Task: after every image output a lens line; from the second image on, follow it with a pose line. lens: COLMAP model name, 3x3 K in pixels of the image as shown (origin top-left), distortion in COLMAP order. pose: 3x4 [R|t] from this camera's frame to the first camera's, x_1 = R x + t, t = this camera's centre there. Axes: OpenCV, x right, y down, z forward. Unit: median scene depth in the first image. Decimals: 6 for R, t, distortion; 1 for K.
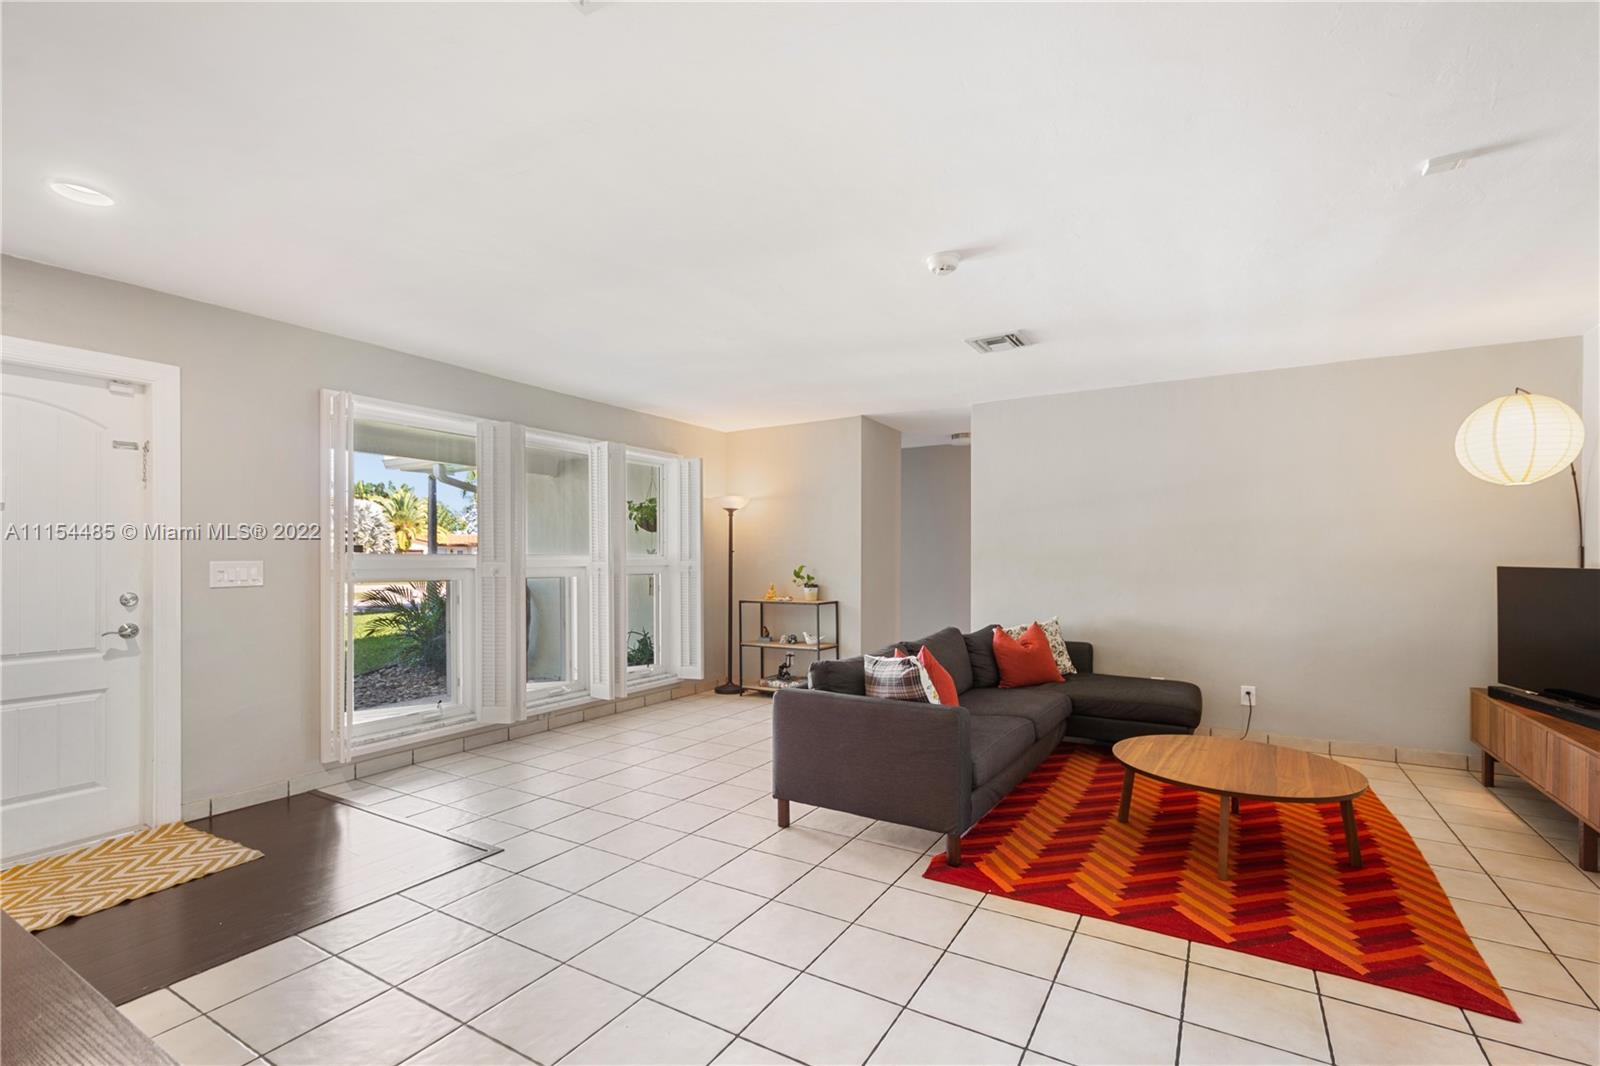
lens RADIAL K [[707.0, 0, 804.6], [0, 707.0, 563.5], [0, 0, 1]] dist [0.002980, 0.000530]
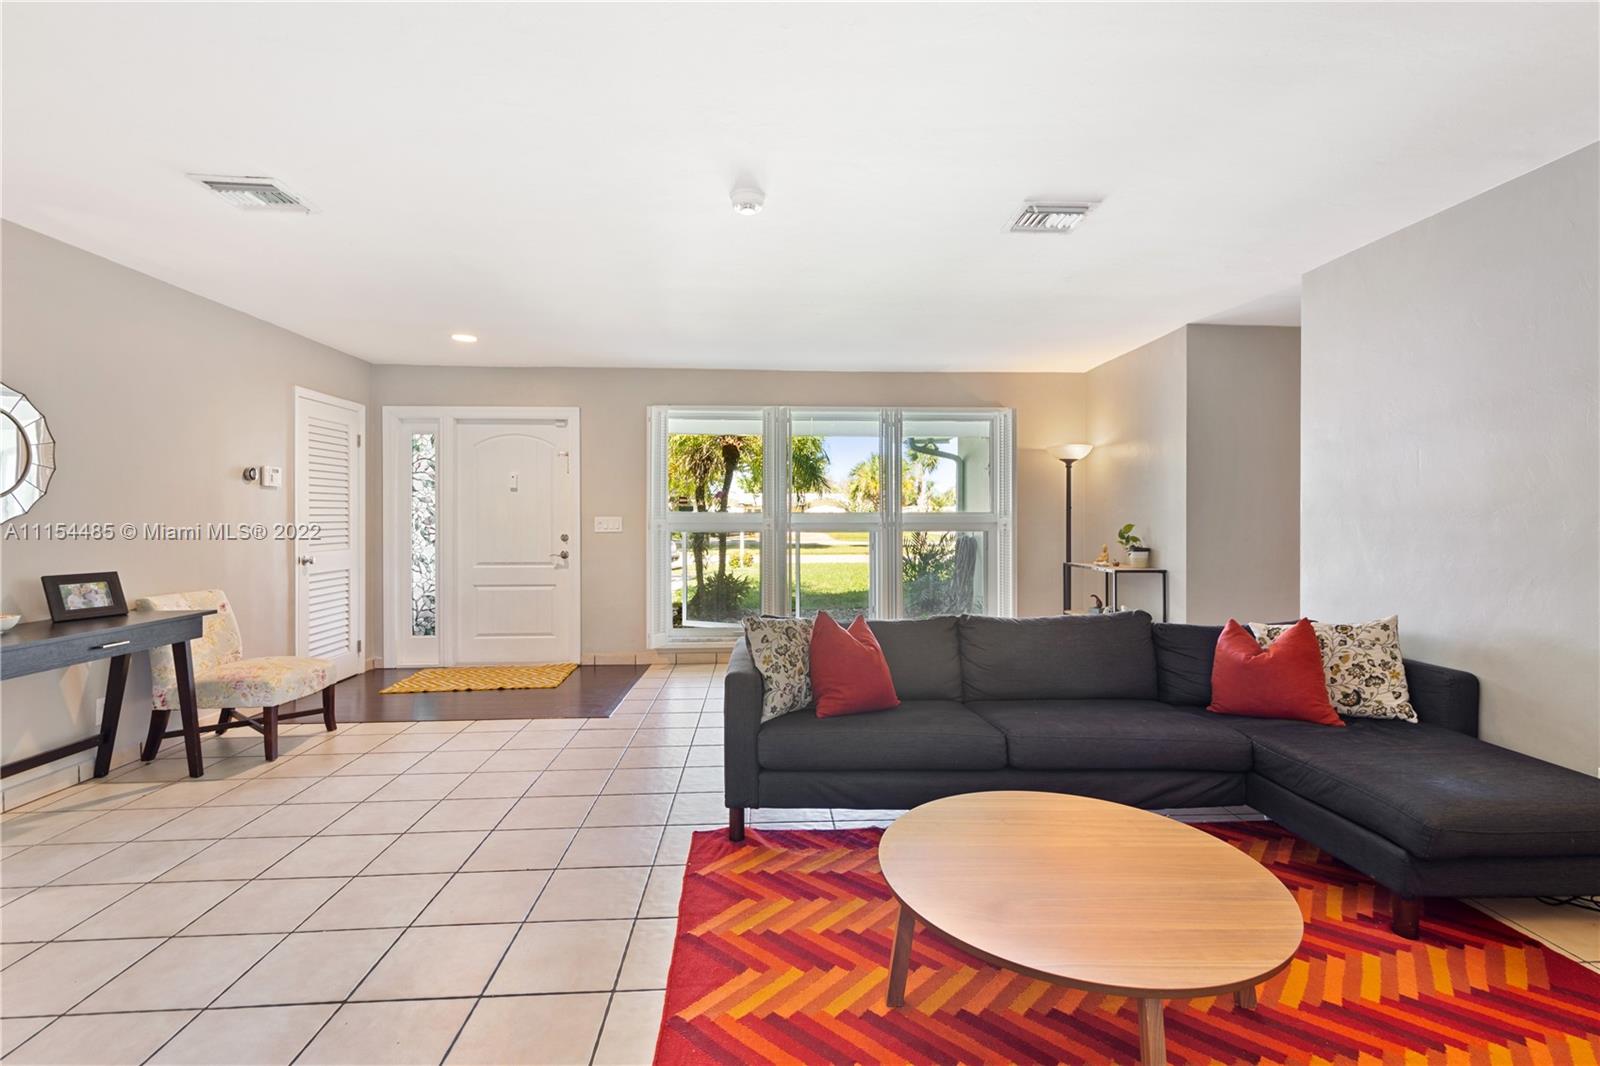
lens RADIAL K [[707.0, 0, 814.8], [0, 707.0, 523.8], [0, 0, 1]] dist [0.002980, 0.000530]
pose [[0.565737, 0.008079, -0.824546, 0.577490], [-0.005936, 0.999966, 0.005724, 0.000018], [0.824564, 0.001656, 0.565766, 0.304387]]
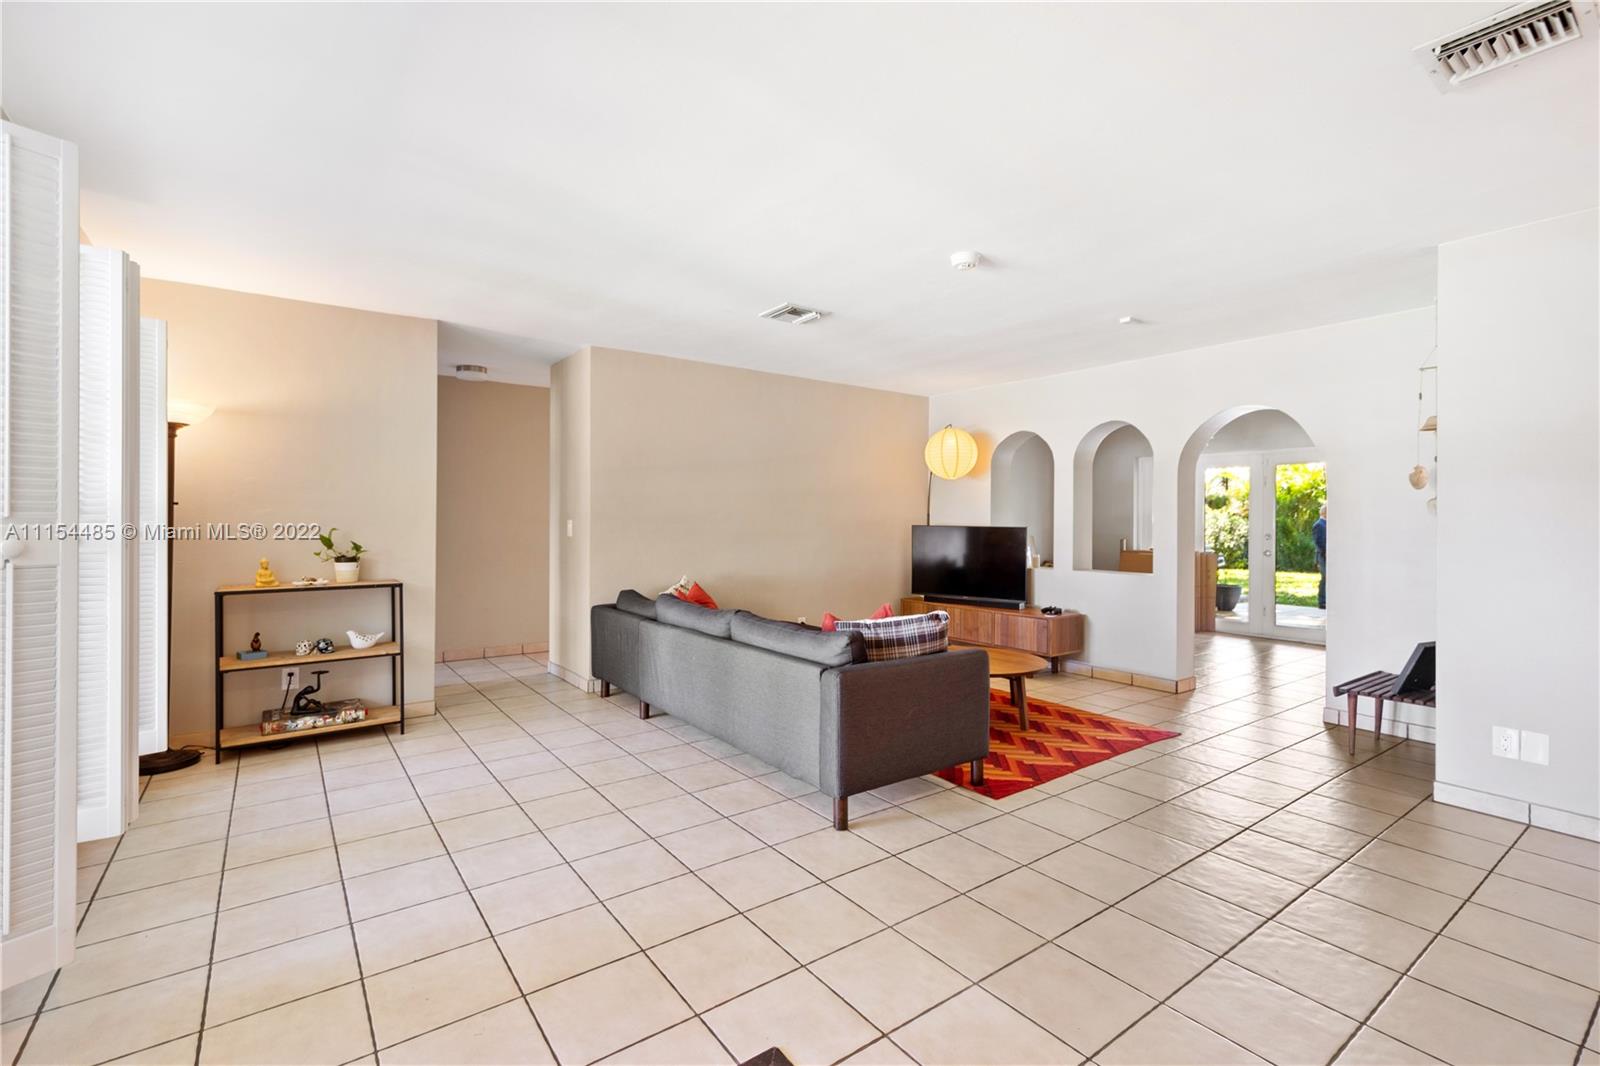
lens RADIAL K [[707.0, 0, 809.1], [0, 707.0, 522.3], [0, 0, 1]] dist [0.002980, 0.000530]
pose [[0.391782, -0.001336, 0.920057, -0.531539], [0.001431, 0.999999, 0.000843, -0.002990], [-0.920057, 0.000986, 0.391783, 0.441801]]
